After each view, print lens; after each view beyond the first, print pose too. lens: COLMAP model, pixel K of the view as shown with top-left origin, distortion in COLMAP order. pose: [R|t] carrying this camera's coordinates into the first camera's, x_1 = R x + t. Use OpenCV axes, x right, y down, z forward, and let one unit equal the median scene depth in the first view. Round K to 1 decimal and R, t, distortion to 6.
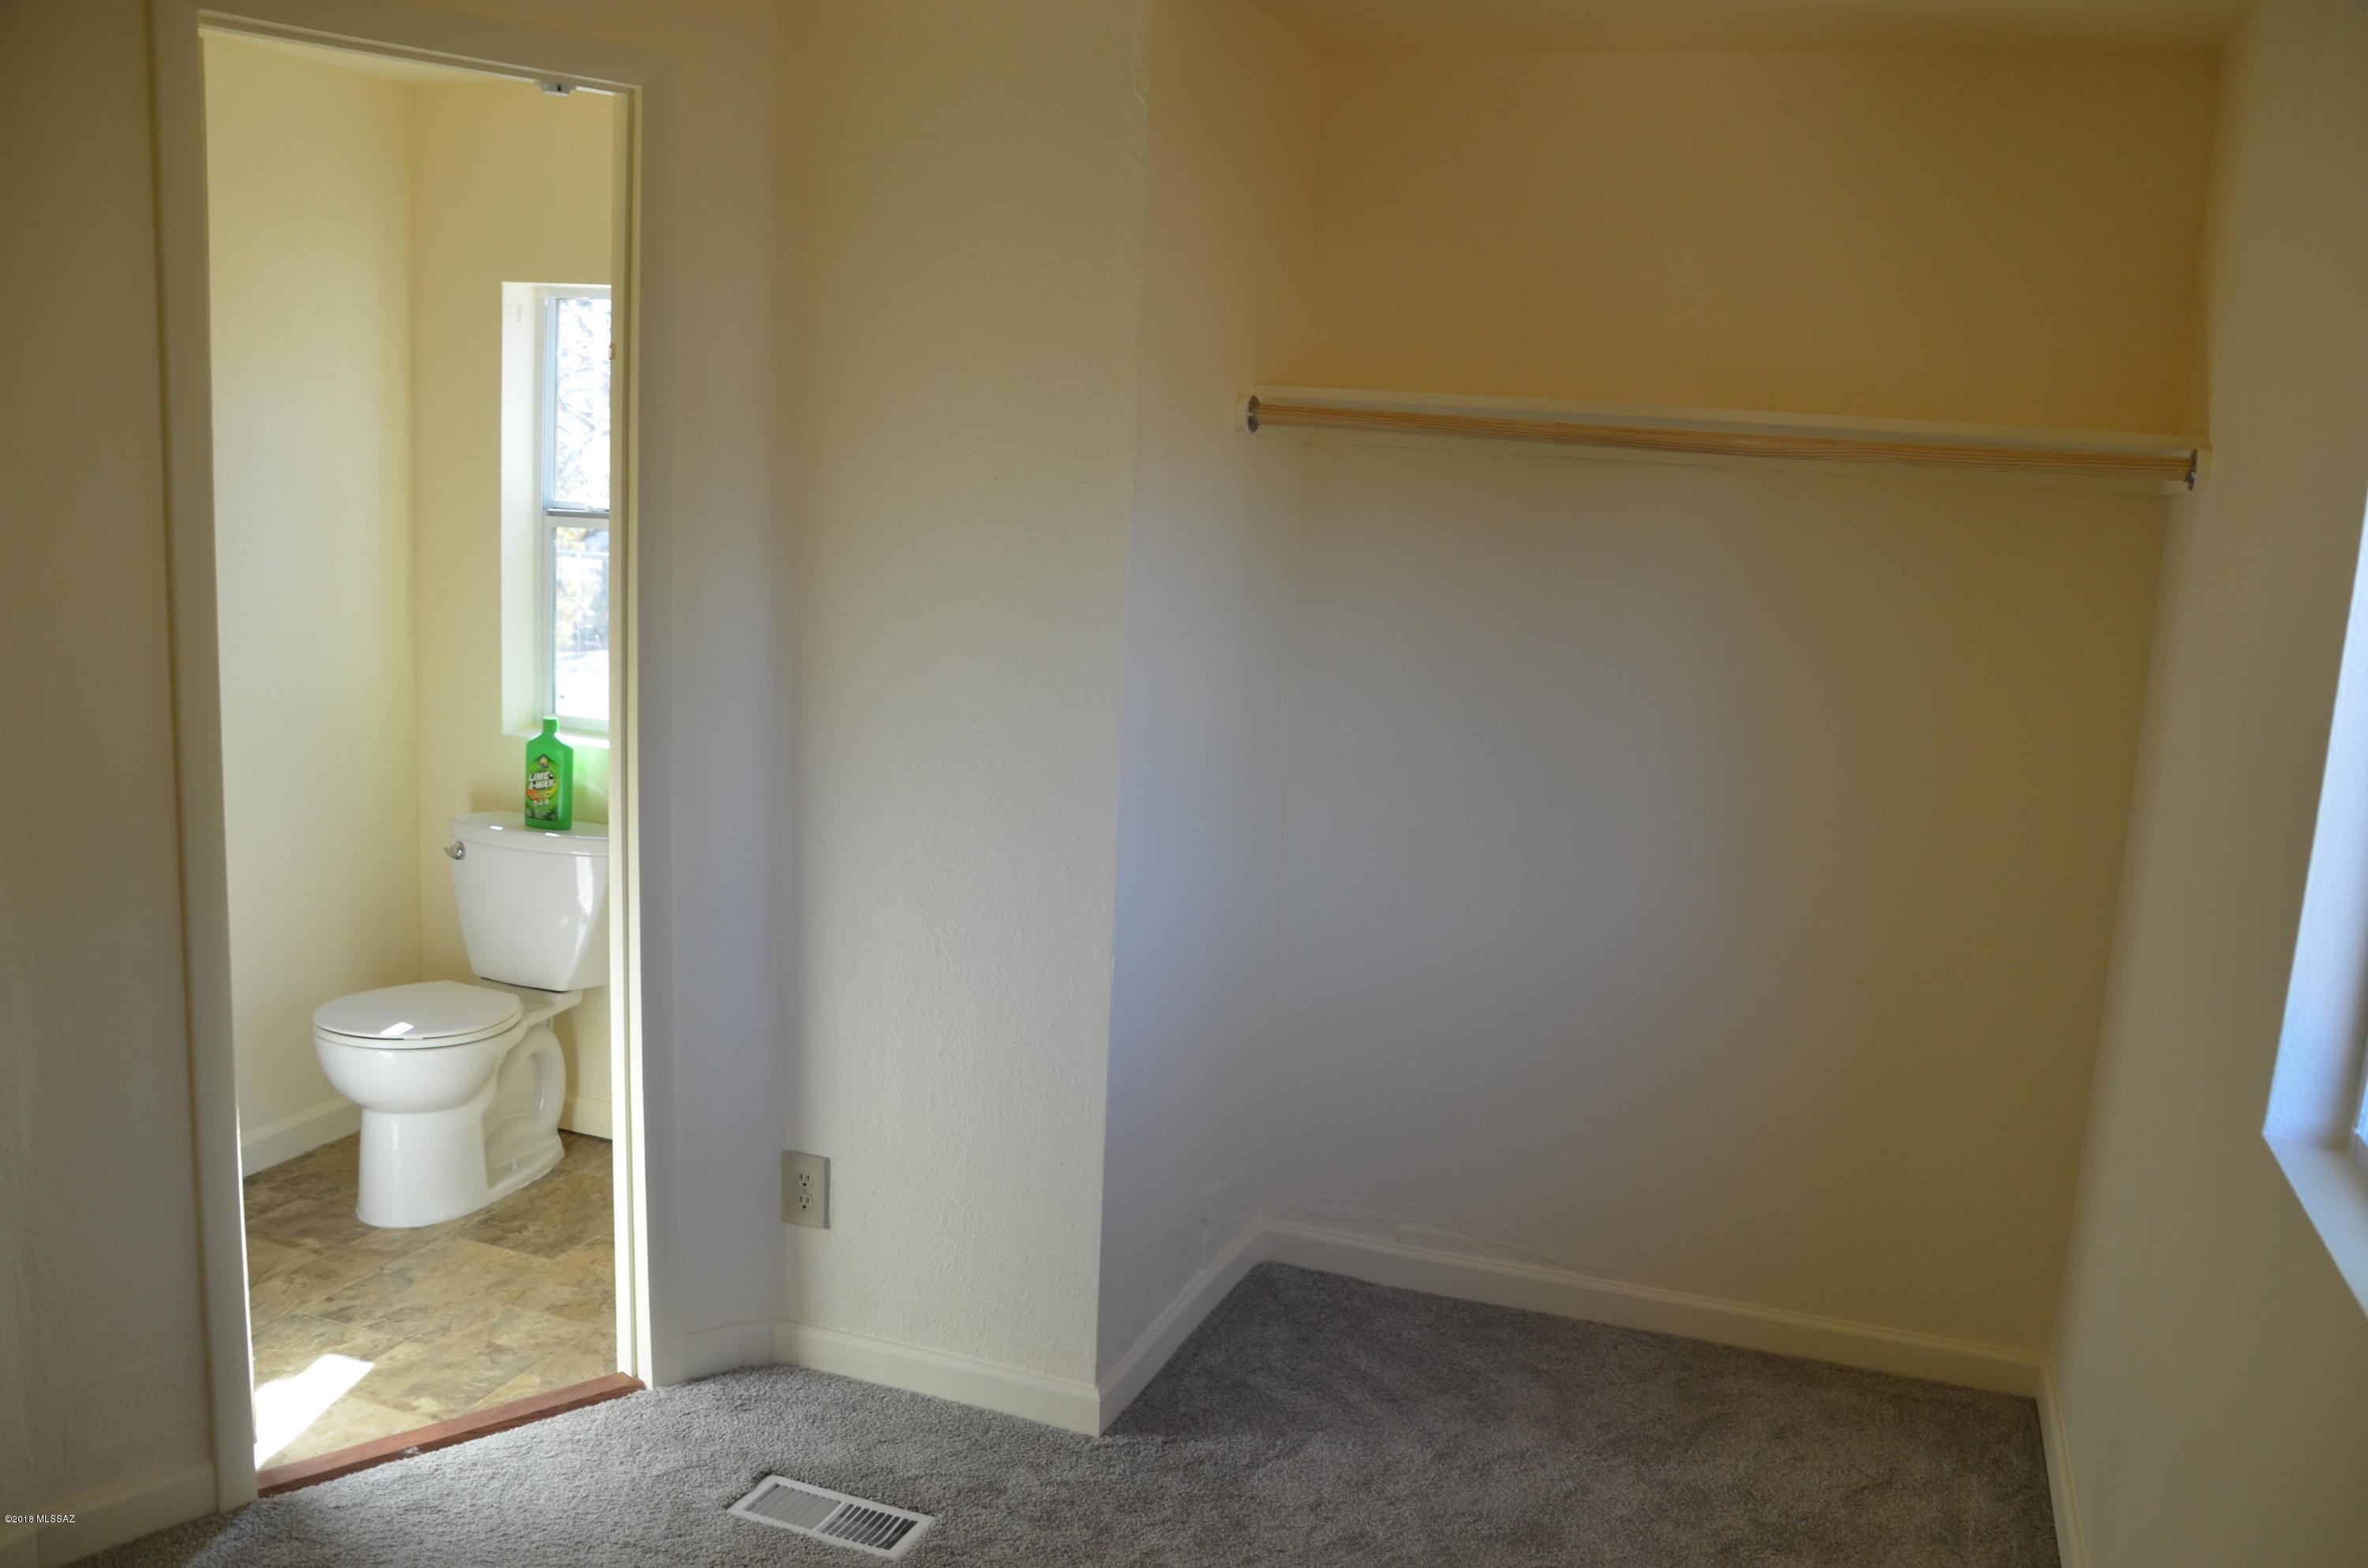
lens RADIAL K [[2086.7, 0, 1184.0], [0, 2086.7, 784.0], [0, 0, 1]] dist [-0.073673, -0.002099]
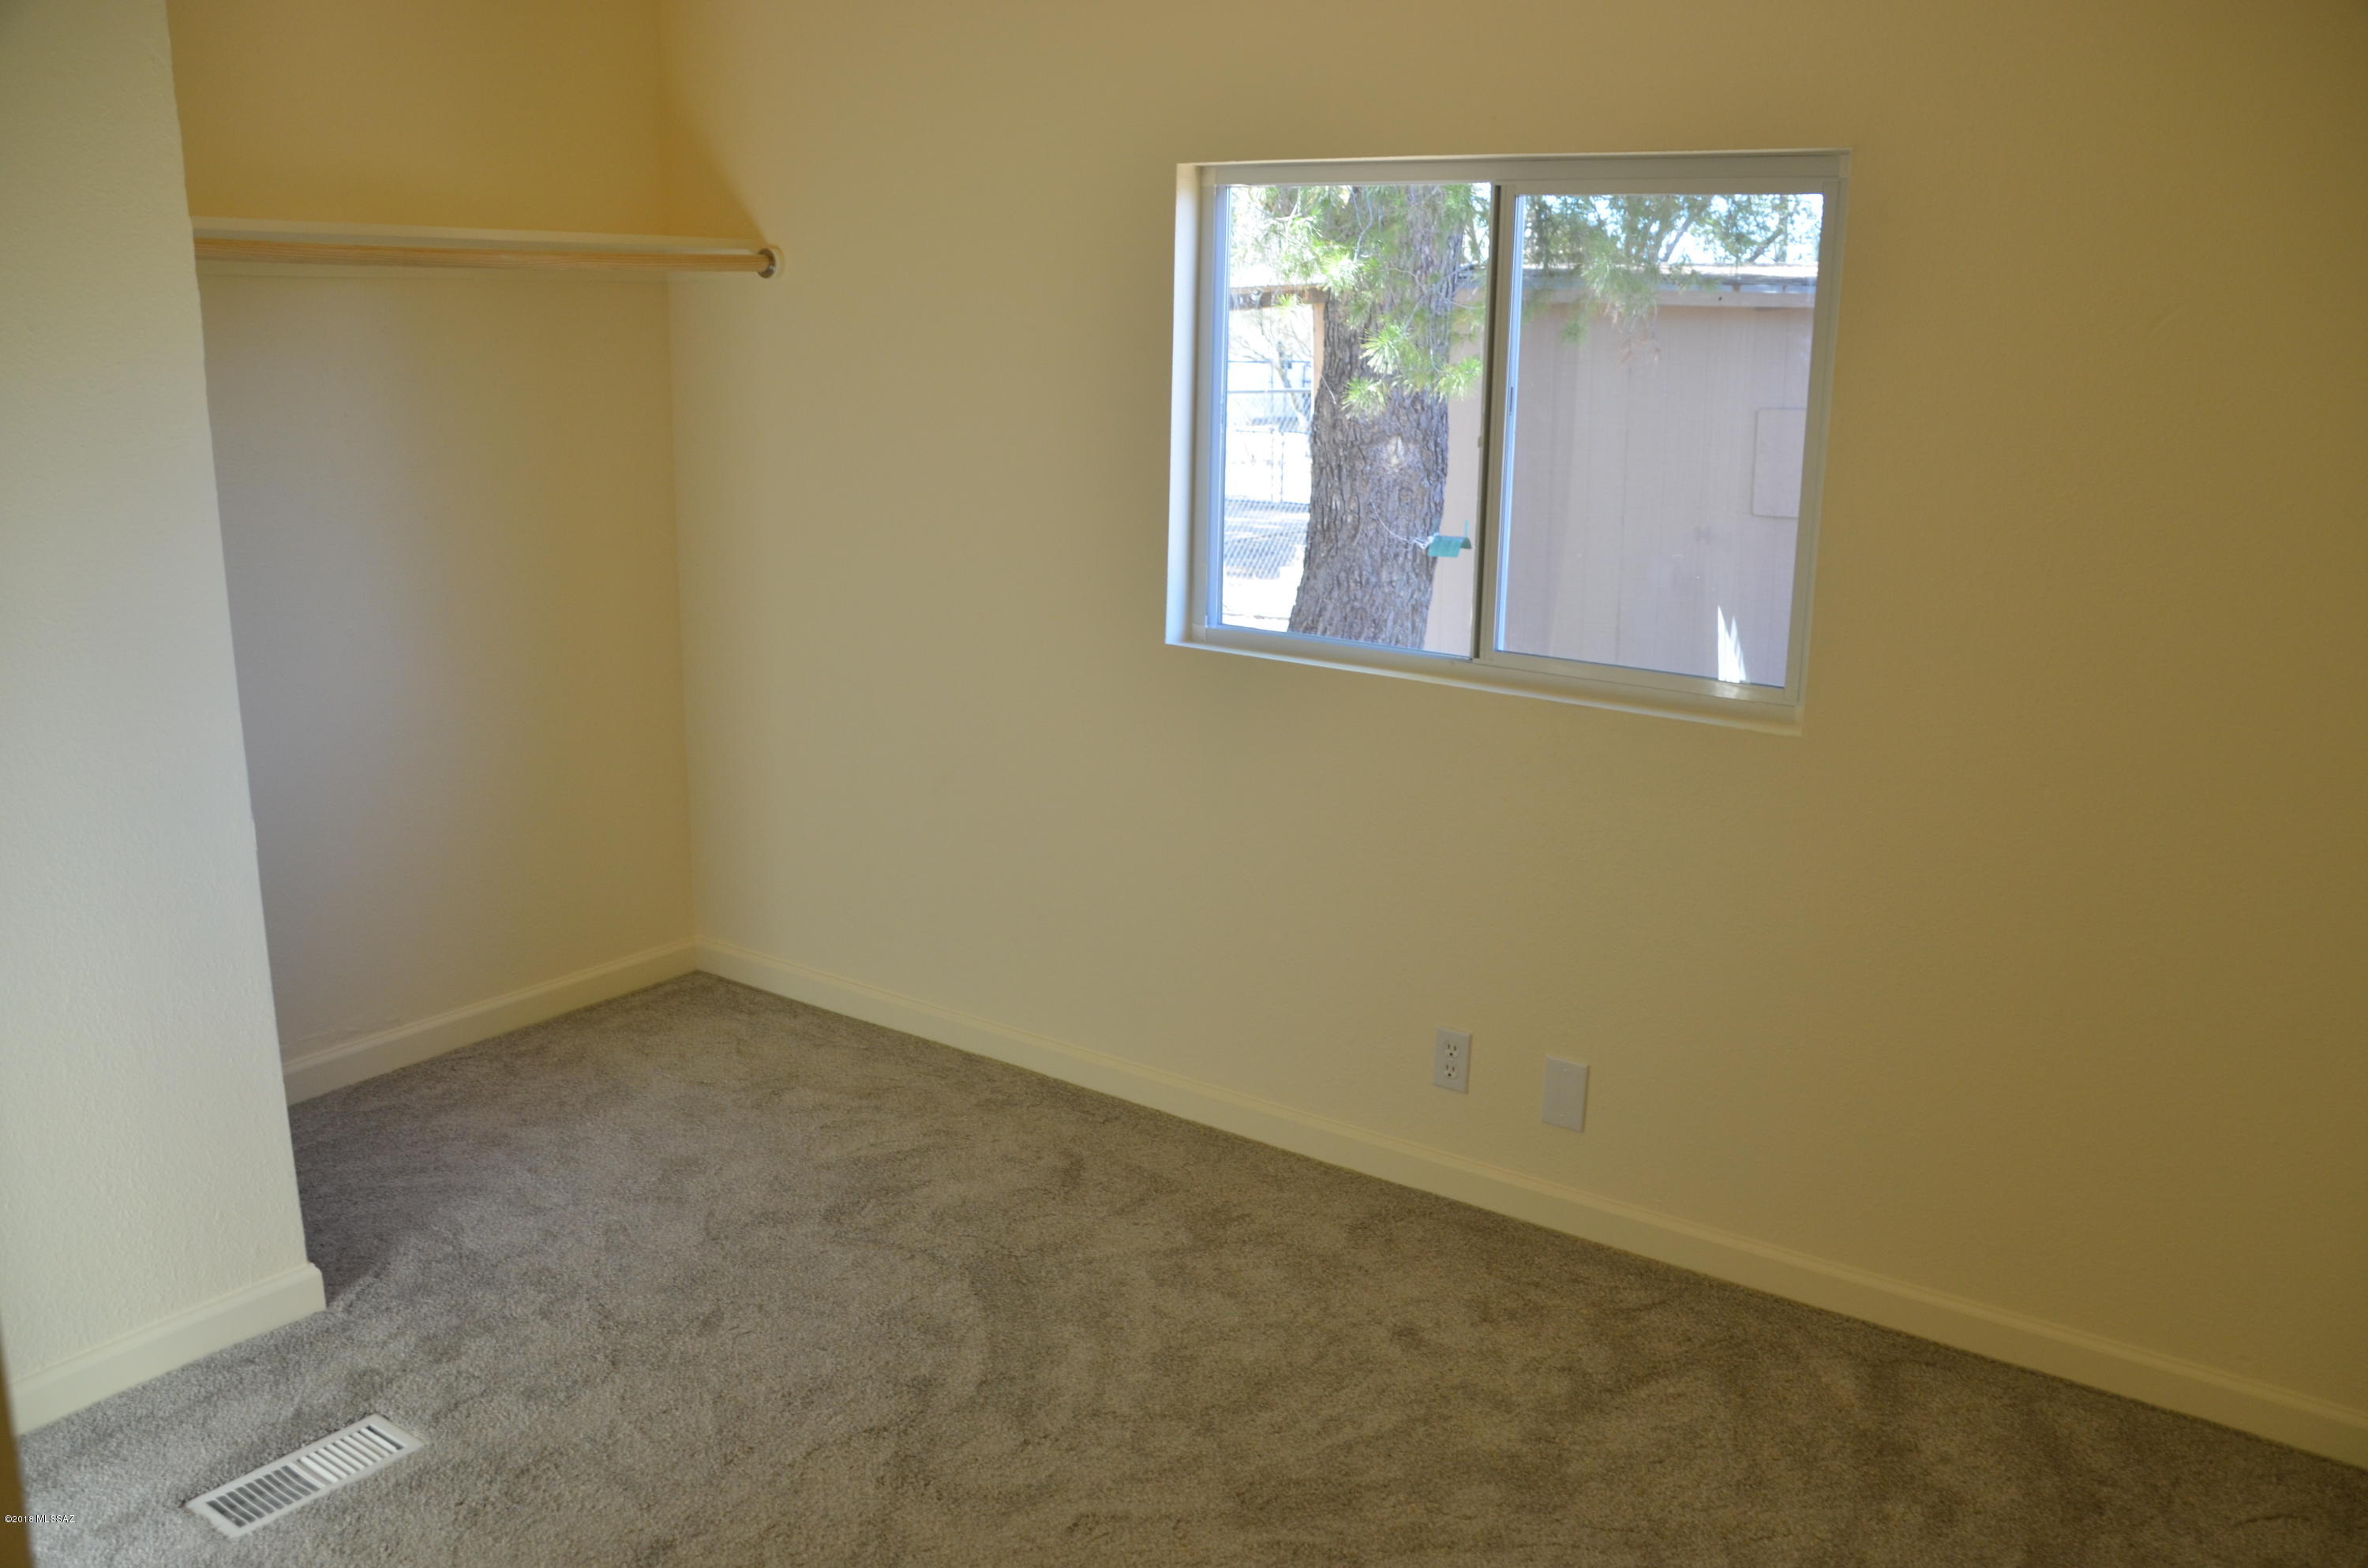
lens RADIAL K [[2086.7, 0, 1184.0], [0, 2086.7, 784.0], [0, 0, 1]] dist [-0.073673, -0.002099]
pose [[0.236030, -0.258838, 0.936639, -0.775779], [0.158237, 0.961245, 0.225763, -0.075961], [-0.958776, 0.094924, 0.267841, 0.325441]]
